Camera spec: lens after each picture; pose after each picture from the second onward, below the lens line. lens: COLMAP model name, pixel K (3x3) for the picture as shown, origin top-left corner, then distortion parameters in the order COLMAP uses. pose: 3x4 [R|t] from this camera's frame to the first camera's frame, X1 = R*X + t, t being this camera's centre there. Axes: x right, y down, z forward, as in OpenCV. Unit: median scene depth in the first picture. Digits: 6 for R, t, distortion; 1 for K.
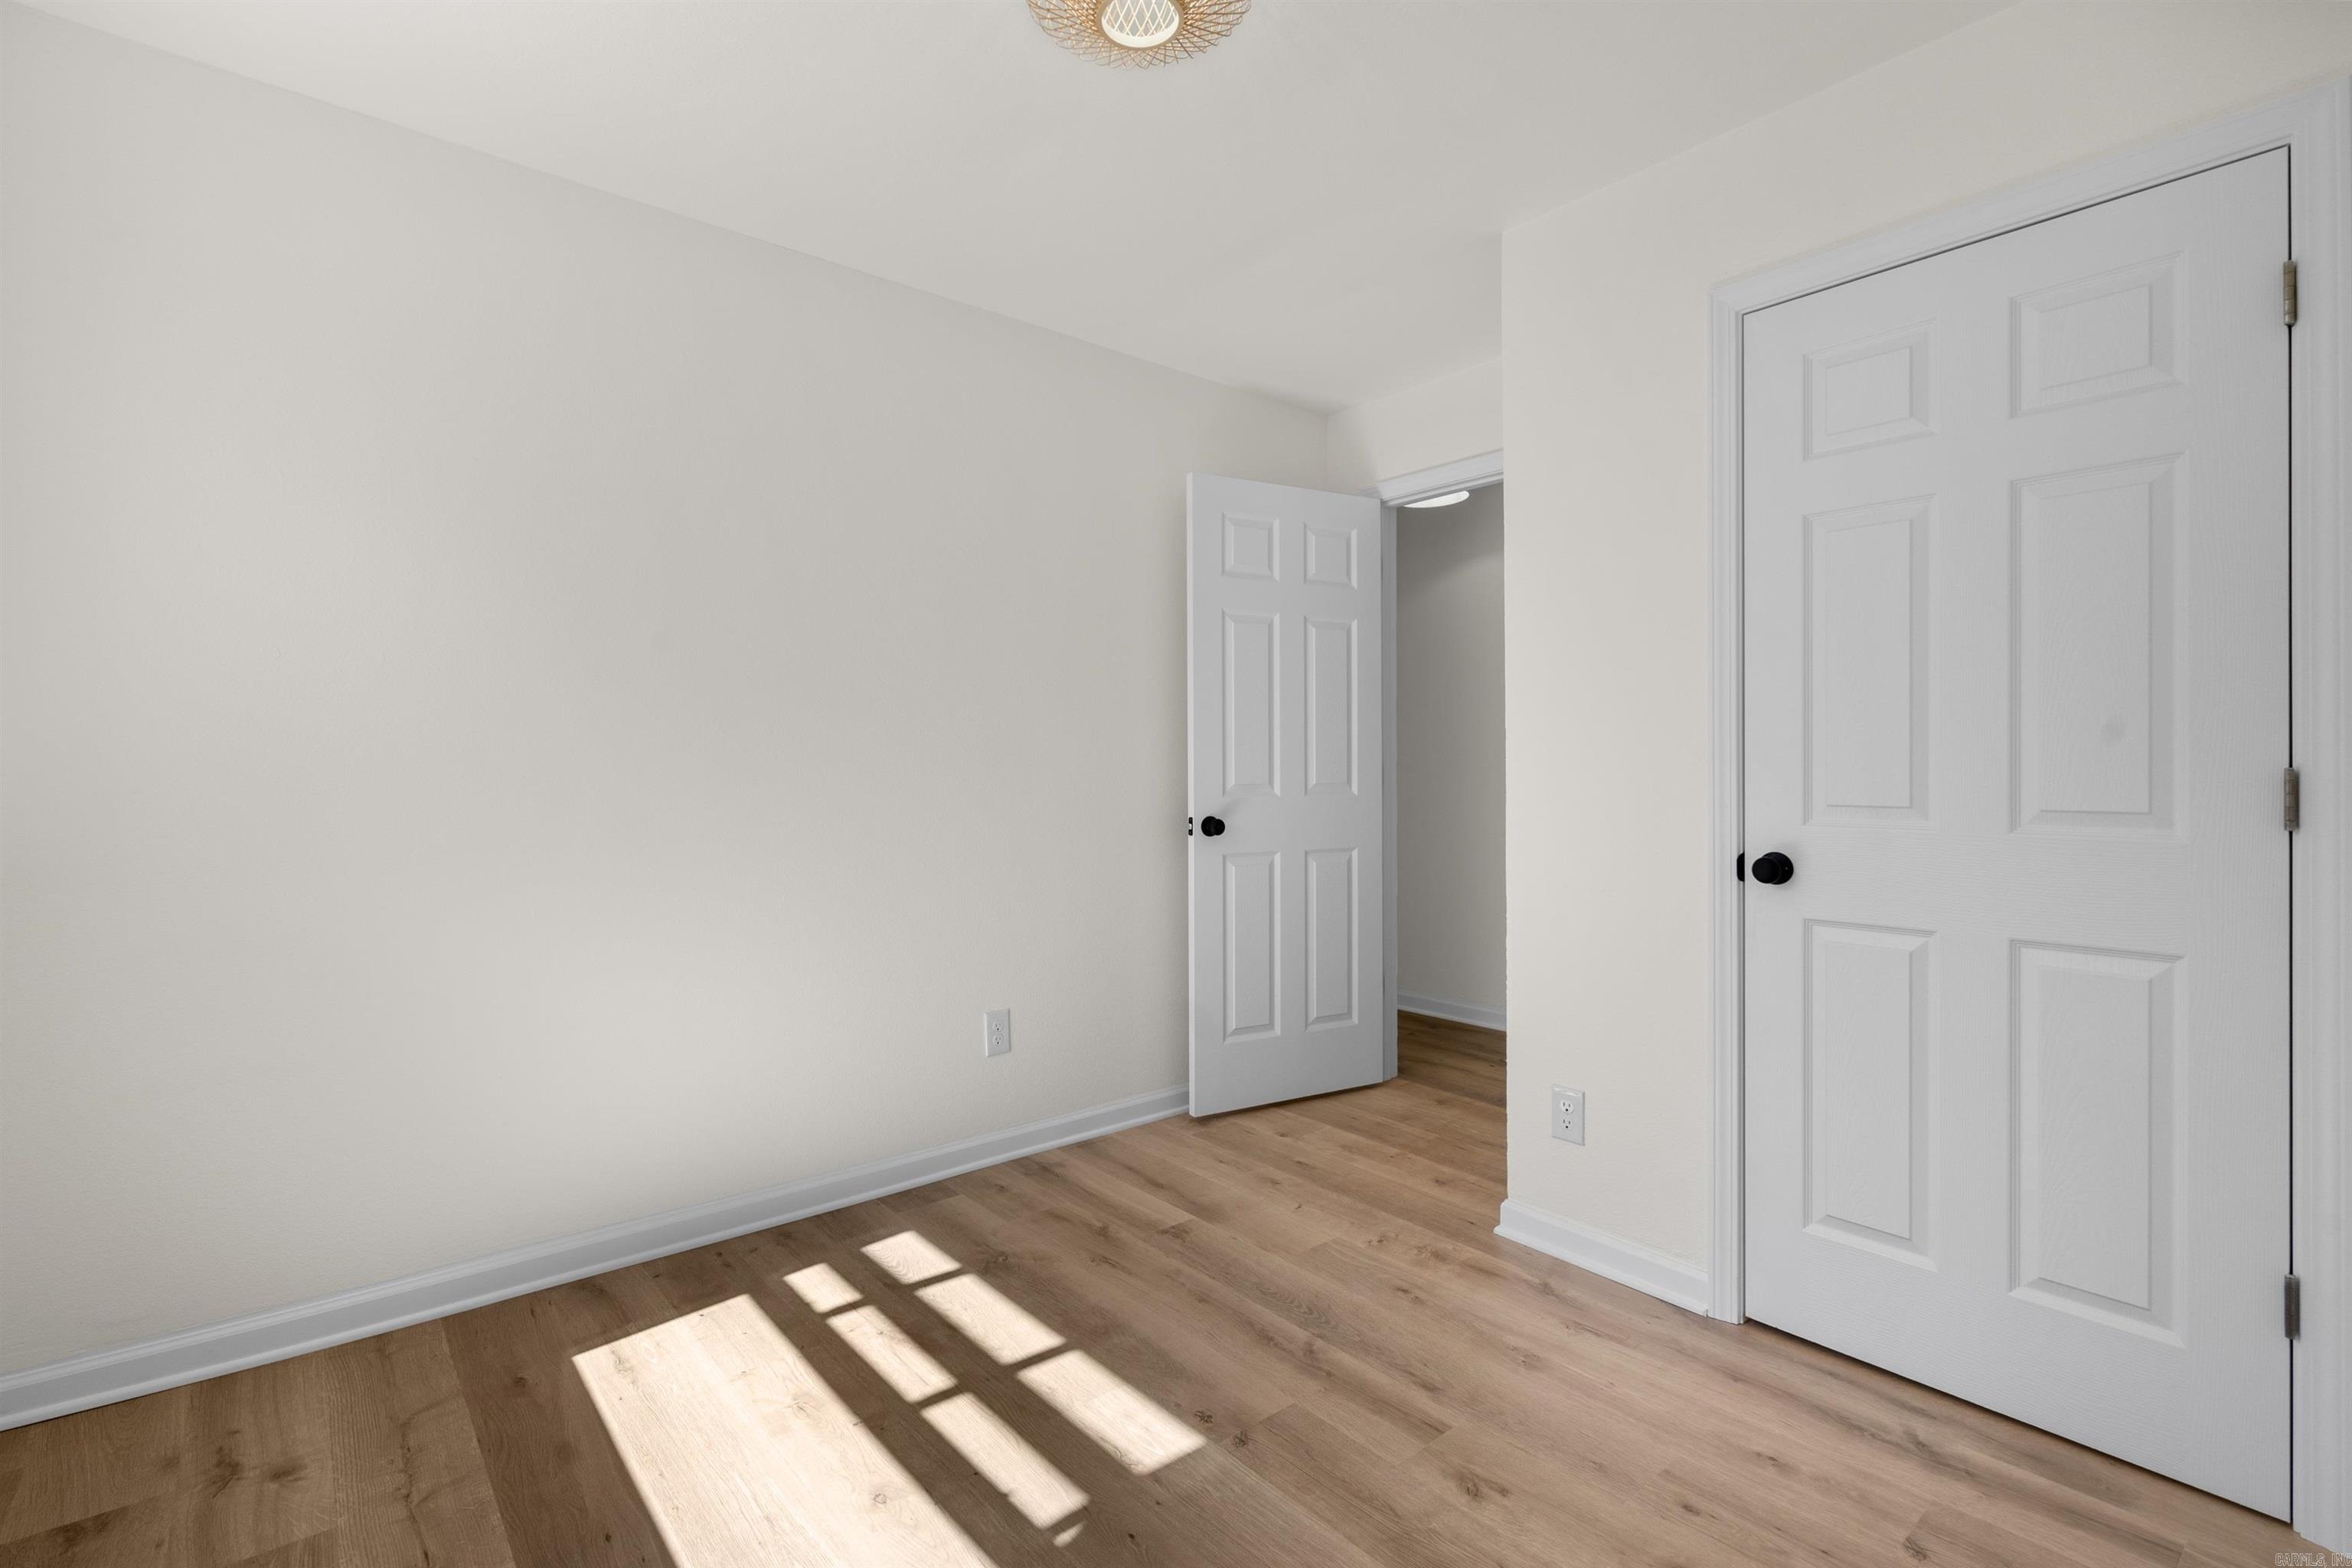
lens RADIAL K [[1063.6, 0, 1166.0], [0, 1063.6, 777.1], [0, 0, 1]] dist [-0.002694, 0.000694]
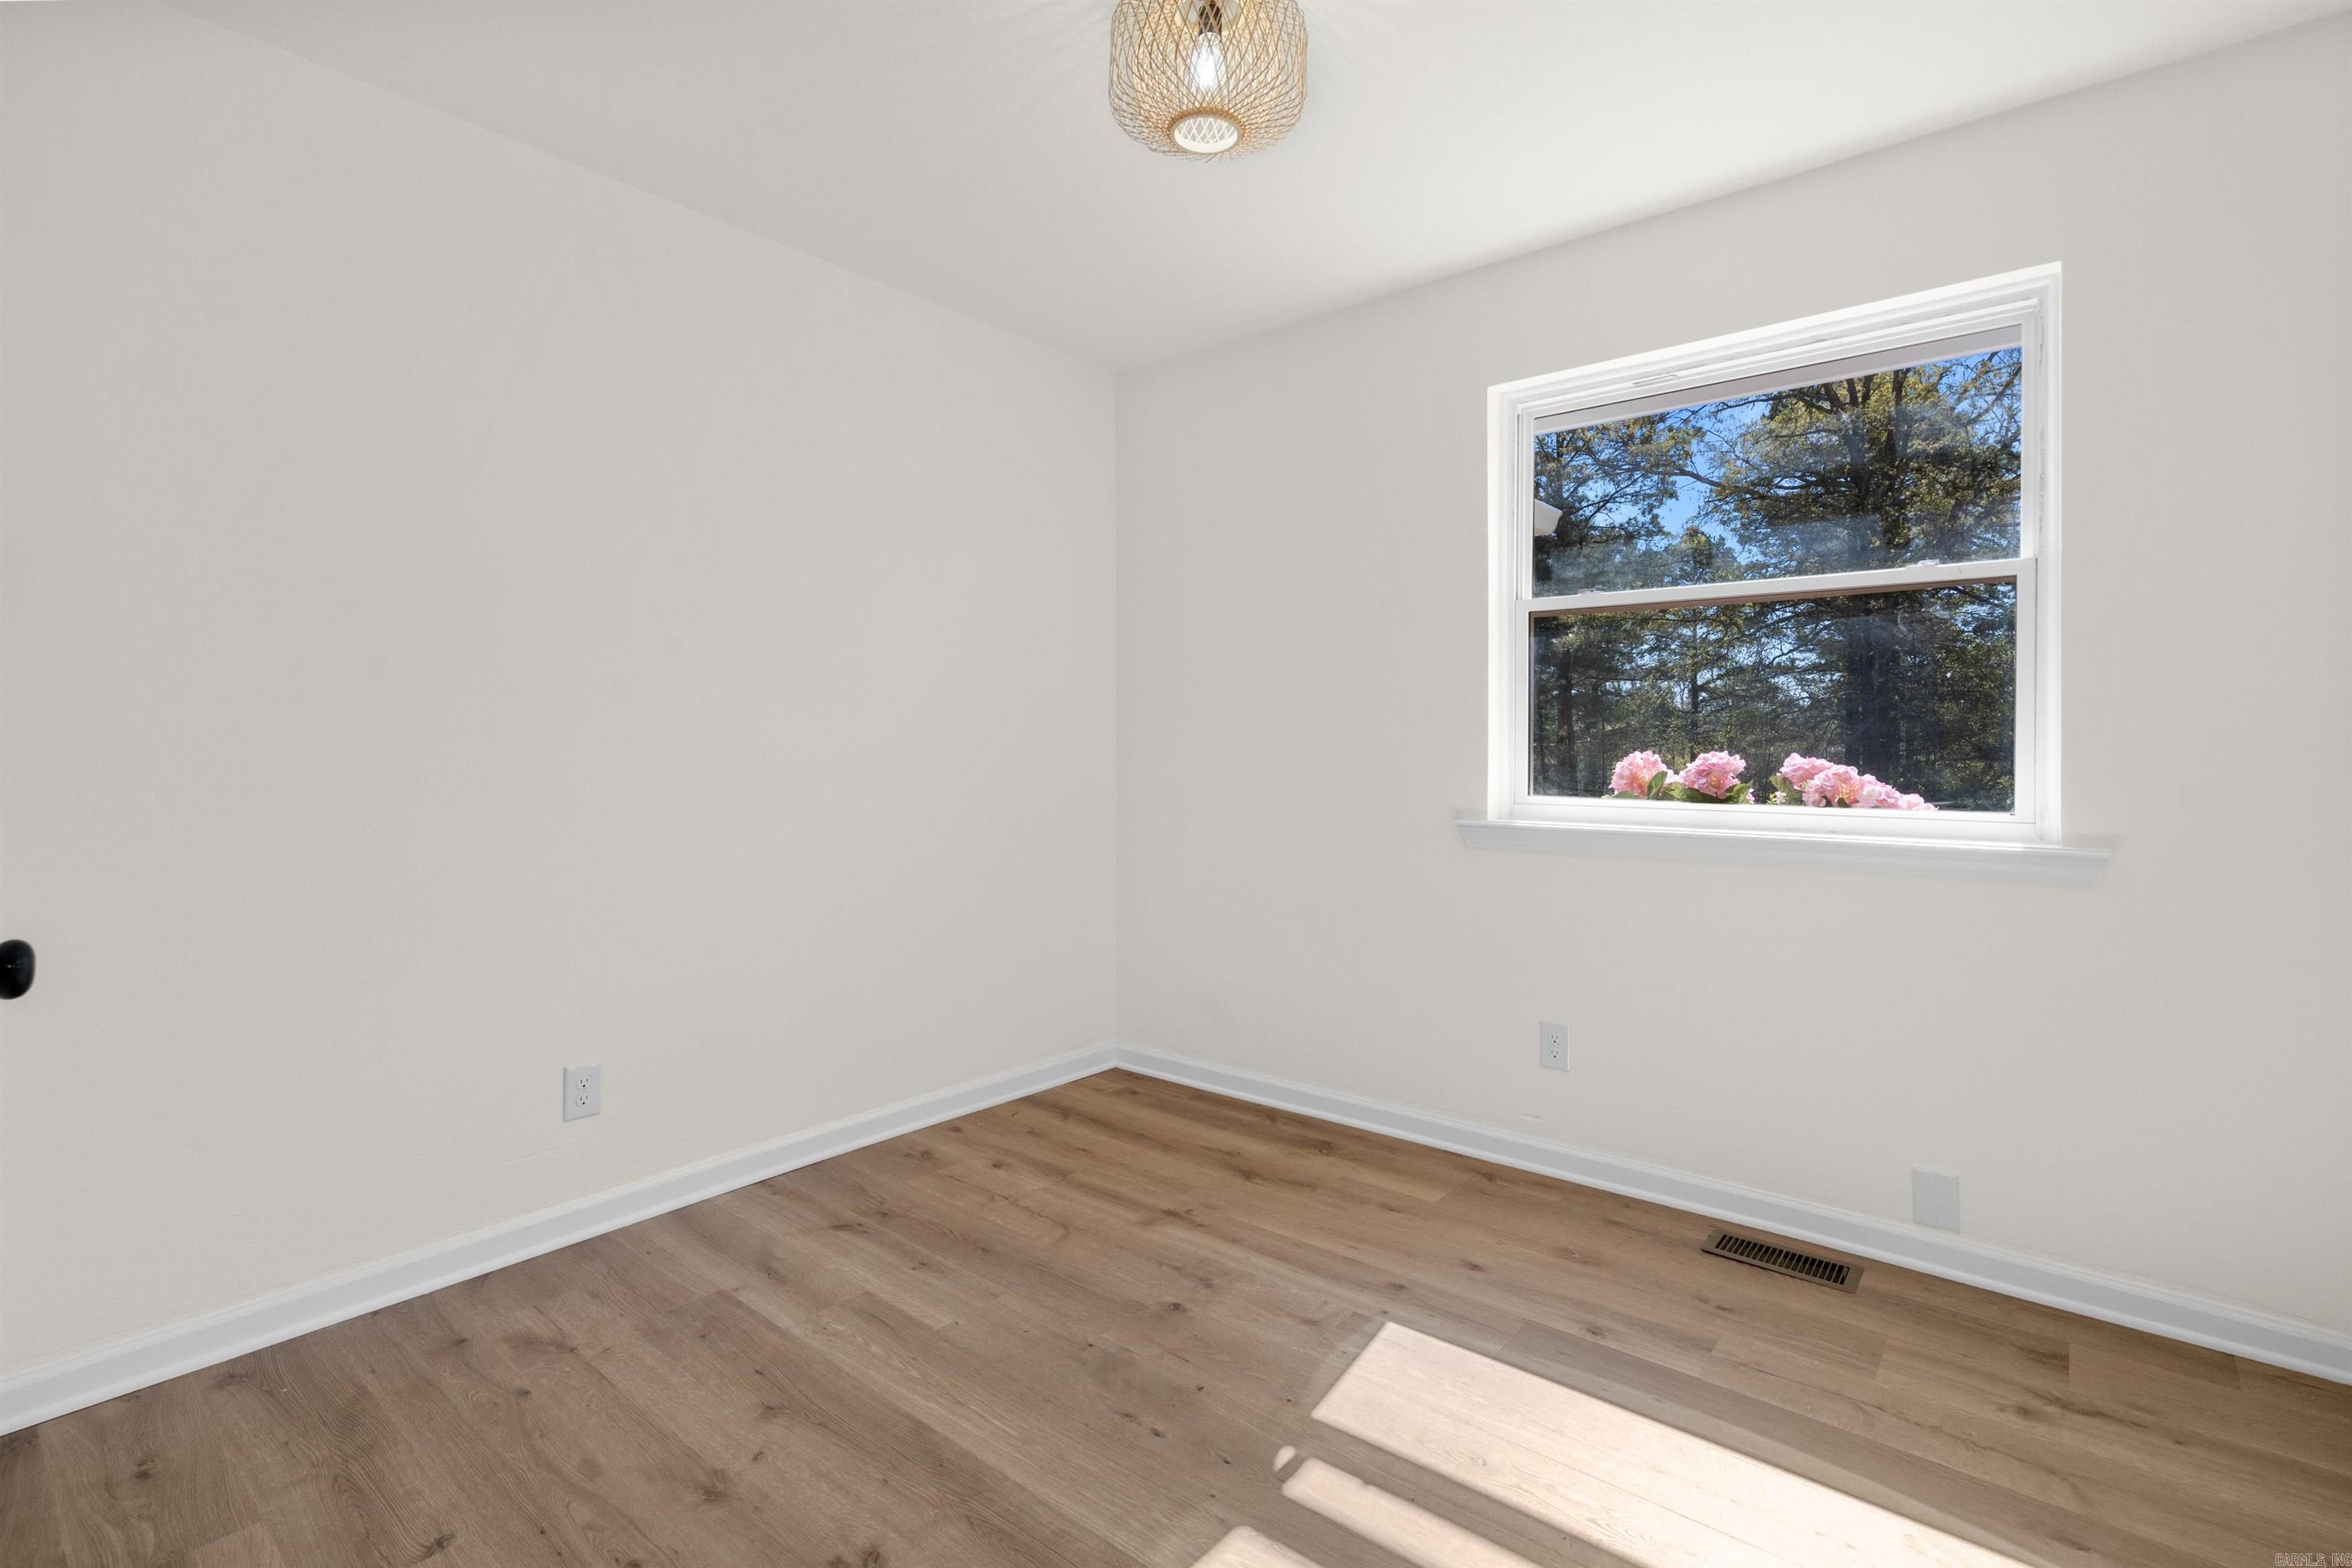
lens RADIAL K [[1063.6, 0, 1166.0], [0, 1063.6, 777.1], [0, 0, 1]] dist [-0.002694, 0.000694]
pose [[-0.983704, 0.003121, -0.179771, 0.208043], [-0.002936, 0.999437, 0.033418, -0.010767], [0.179774, 0.033402, -0.983141, 1.923434]]
